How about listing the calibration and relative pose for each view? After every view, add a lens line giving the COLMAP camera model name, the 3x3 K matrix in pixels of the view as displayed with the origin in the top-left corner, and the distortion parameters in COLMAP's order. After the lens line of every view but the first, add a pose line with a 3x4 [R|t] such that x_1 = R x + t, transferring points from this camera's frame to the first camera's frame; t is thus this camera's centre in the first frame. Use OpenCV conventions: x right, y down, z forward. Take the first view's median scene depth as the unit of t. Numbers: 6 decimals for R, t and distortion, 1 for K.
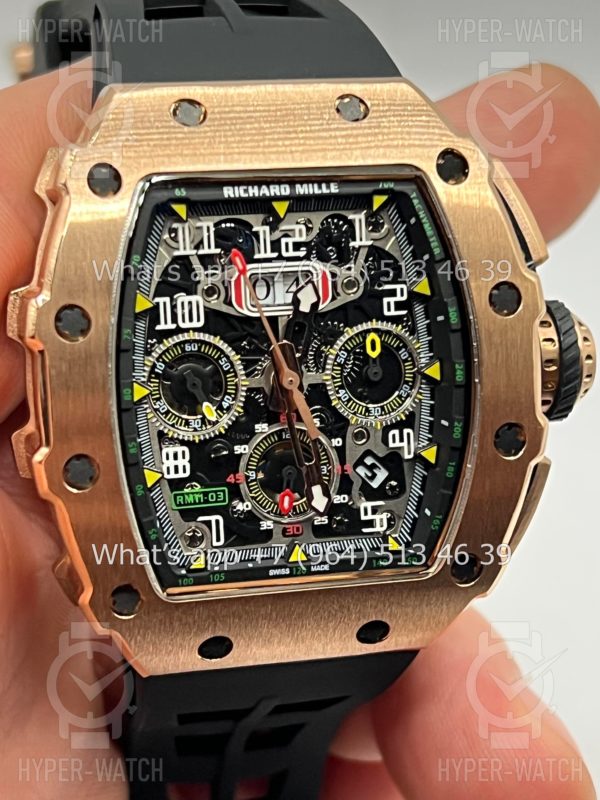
lens RADIAL K [[1936.8, 0, 300.0], [0, 1936.8, 400.0], [0, 0, 1]] dist [0.035375, -0.305337]
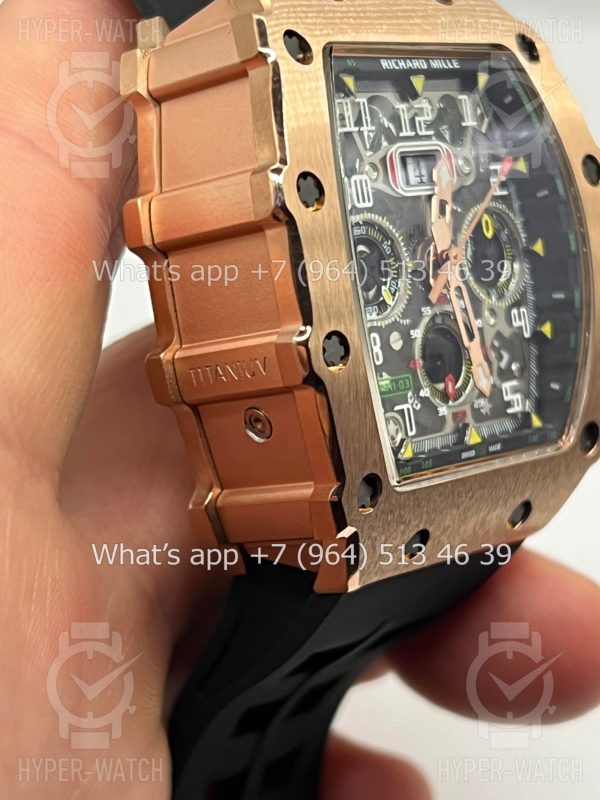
lens RADIAL K [[1922.8, 0, 299.9], [0, 1922.8, 465.2], [0, 0, 1]] dist [0.029854, -0.141958]
pose [[0.843198, -0.124545, 0.522978, -0.586361], [0.170660, 0.984489, -0.040703, 0.118886], [-0.509797, 0.123572, 0.851374, 0.223228]]
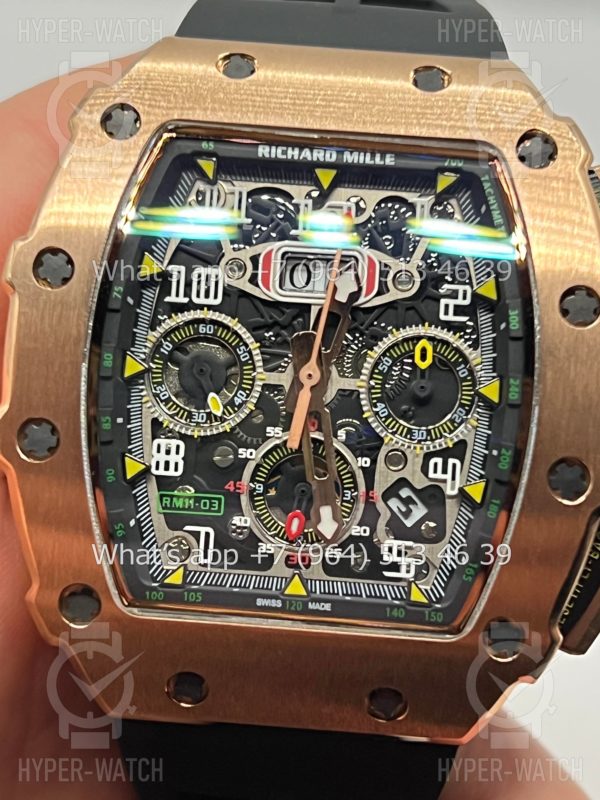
lens RADIAL K [[1916.7, 0, 284.9], [0, 1916.7, 415.1], [0, 0, 1]] dist [0.072707, 0.023802]
pose [[0.952254, 0.092949, -0.290815, 0.227489], [-0.143702, 0.976875, -0.158319, 0.139278], [0.269374, 0.192550, 0.943590, 0.210379]]
